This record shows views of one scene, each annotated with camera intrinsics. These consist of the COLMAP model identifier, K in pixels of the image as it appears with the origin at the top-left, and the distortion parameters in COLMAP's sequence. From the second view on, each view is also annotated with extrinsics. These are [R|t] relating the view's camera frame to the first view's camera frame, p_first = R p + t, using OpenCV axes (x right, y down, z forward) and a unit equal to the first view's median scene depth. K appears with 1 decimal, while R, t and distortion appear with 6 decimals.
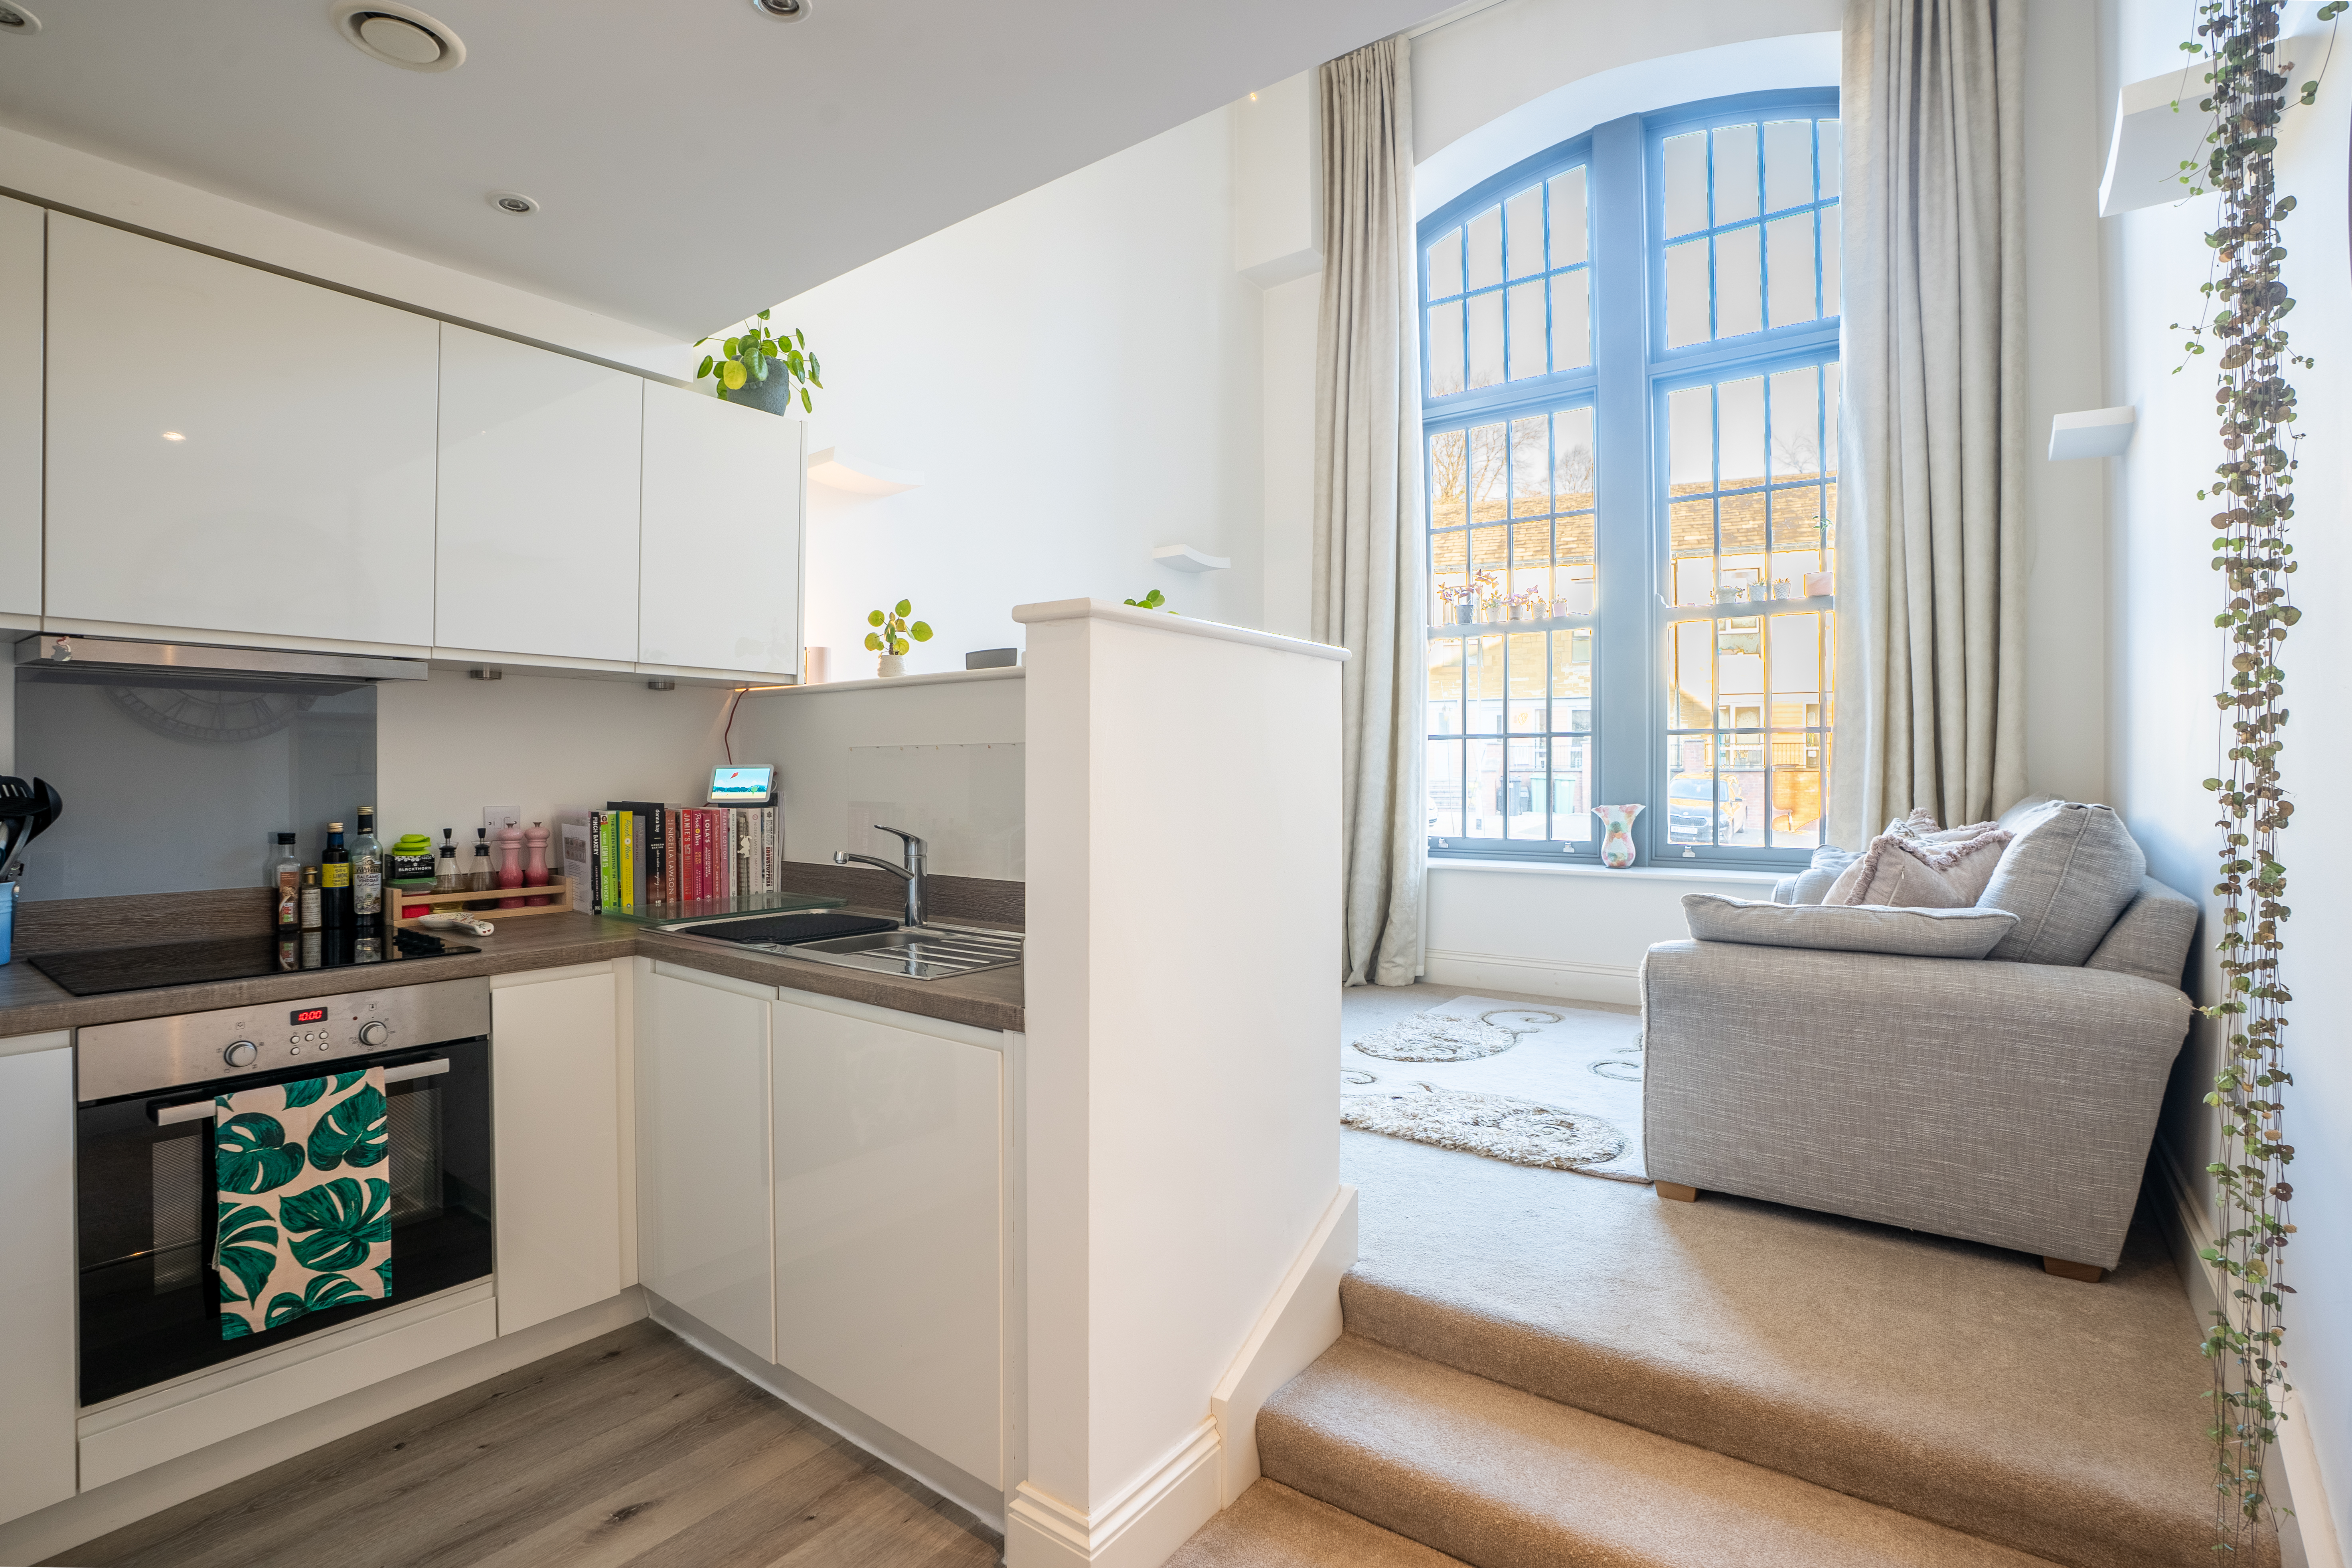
lens RADIAL K [[1127.7, 0, 1165.5], [0, 1127.7, 777.9], [0, 0, 1]] dist [-0.063986, 0.028121]
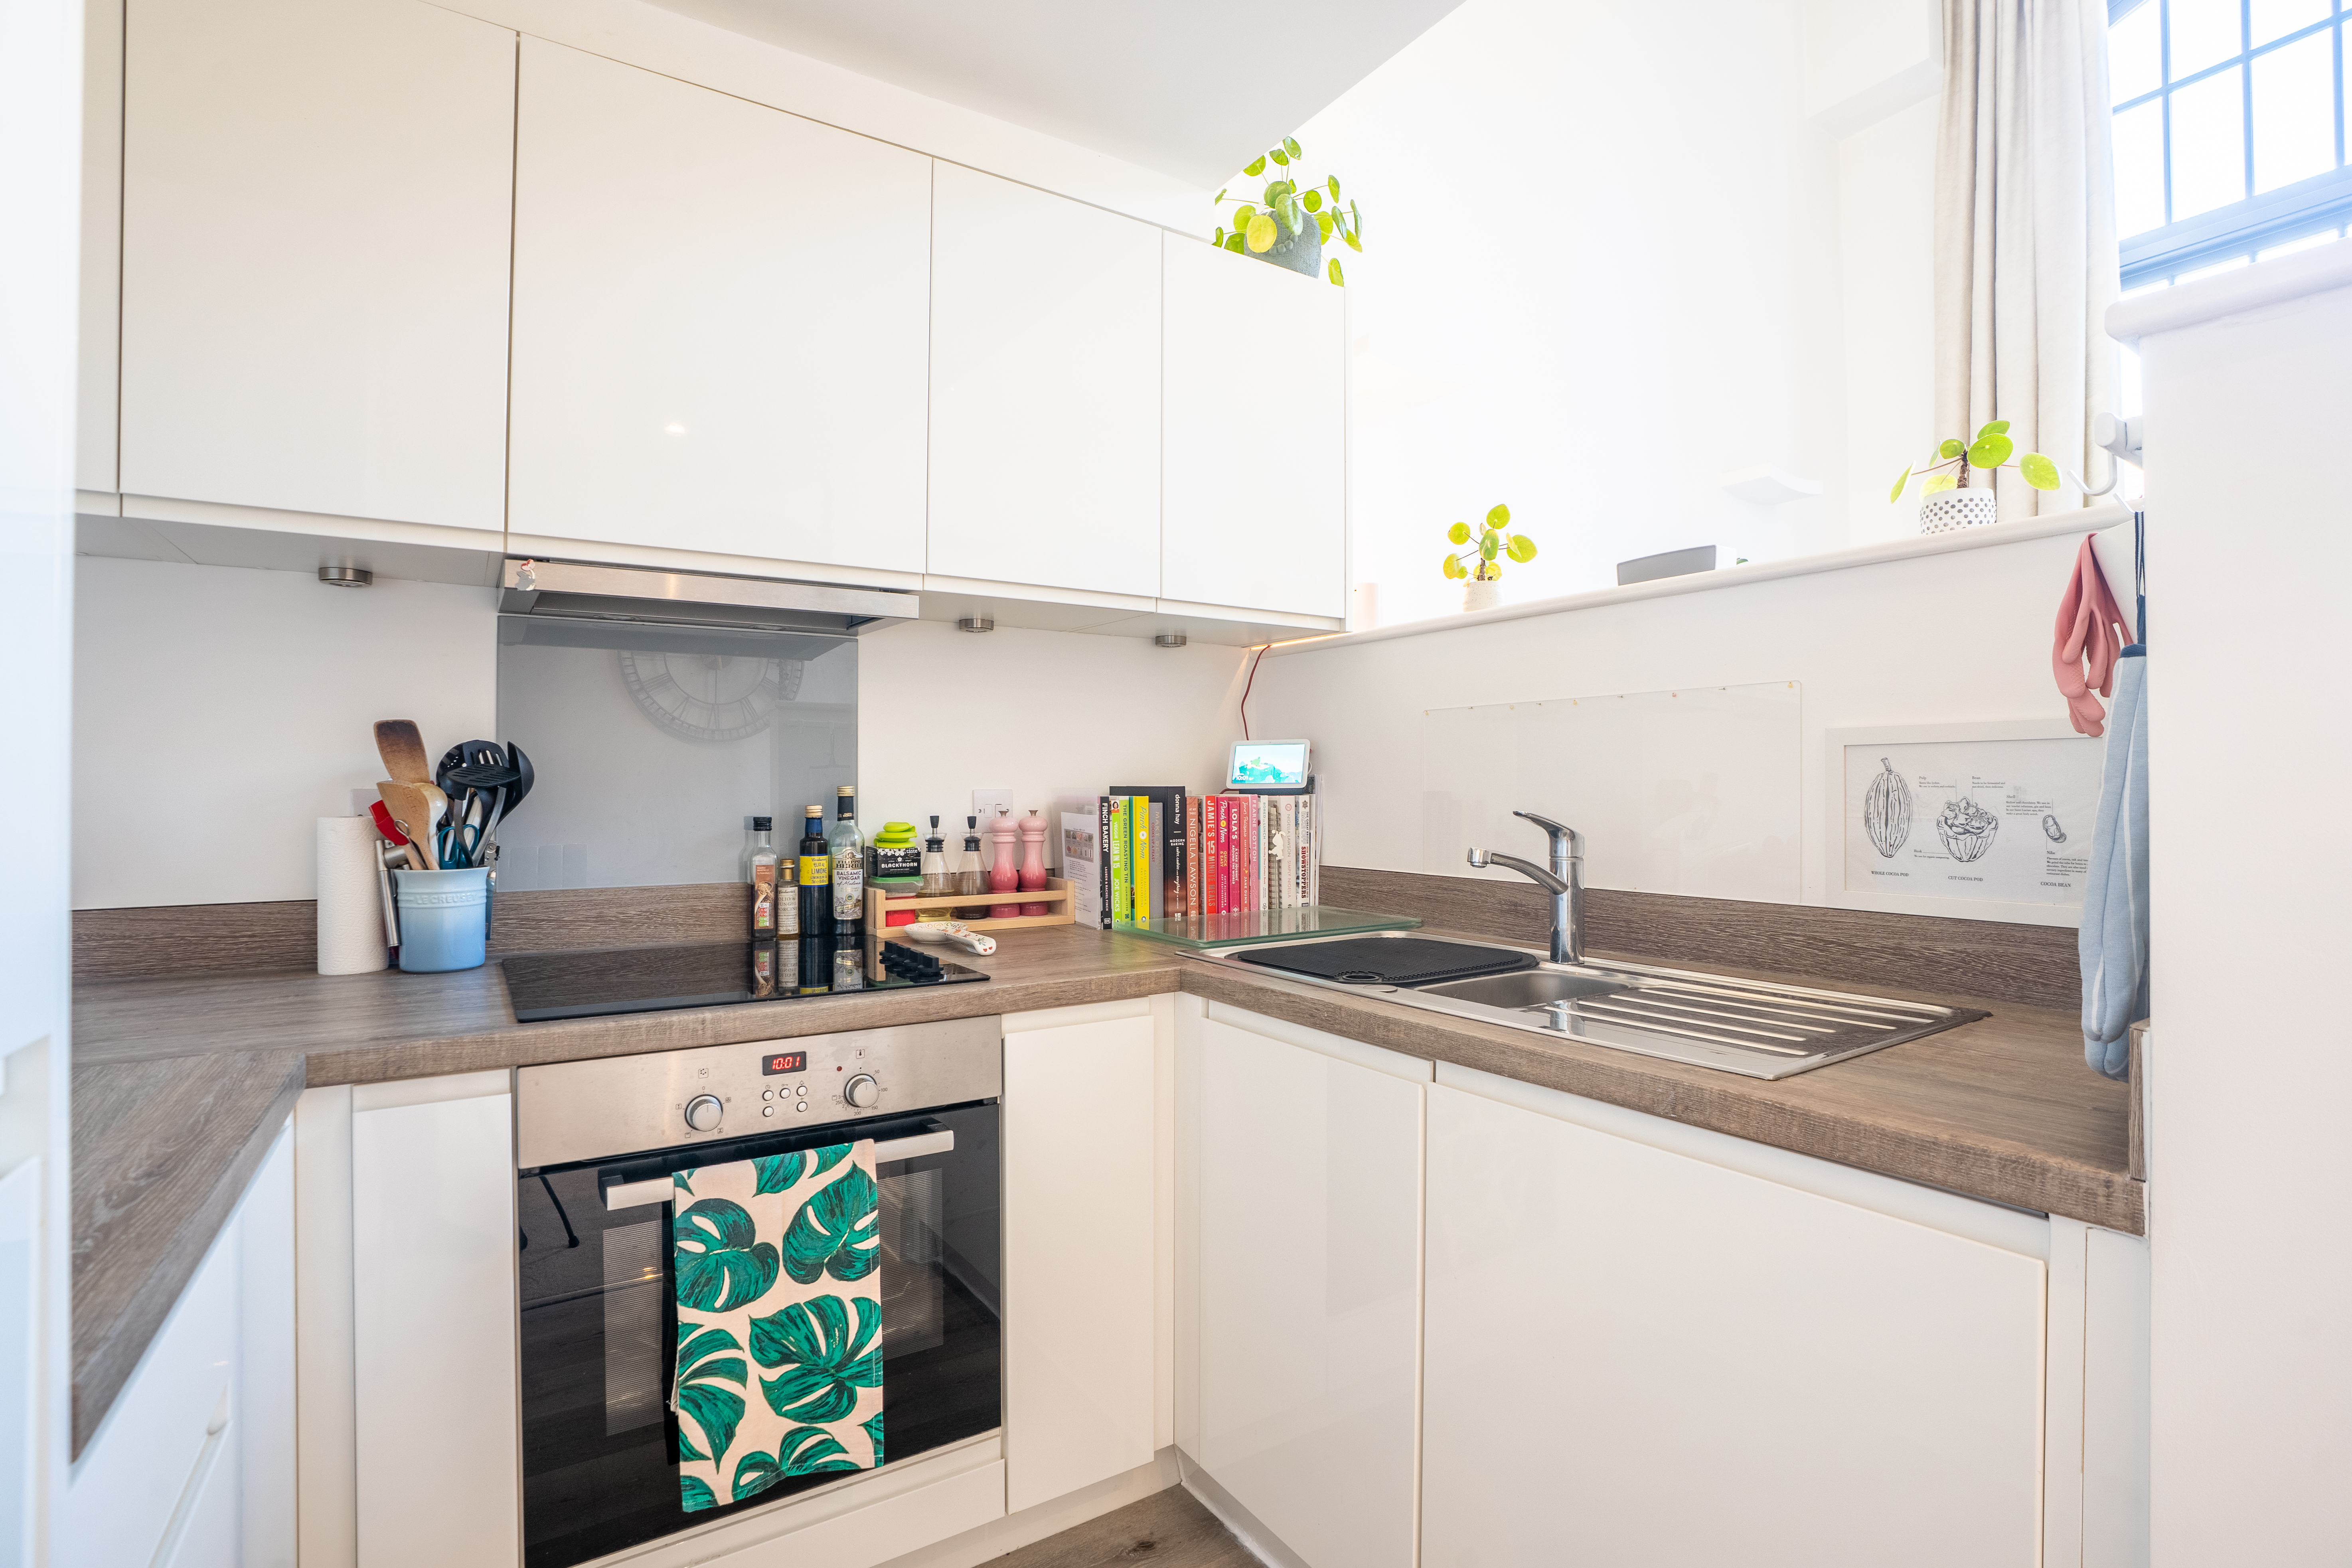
lens RADIAL K [[1127.7, 0, 1165.5], [0, 1127.7, 777.9], [0, 0, 1]] dist [-0.063986, 0.028121]
pose [[0.943355, -0.005472, -0.331739, -0.246472], [0.000798, 0.999899, -0.014224, 0.033563], [0.331783, 0.013153, 0.943264, 0.317023]]
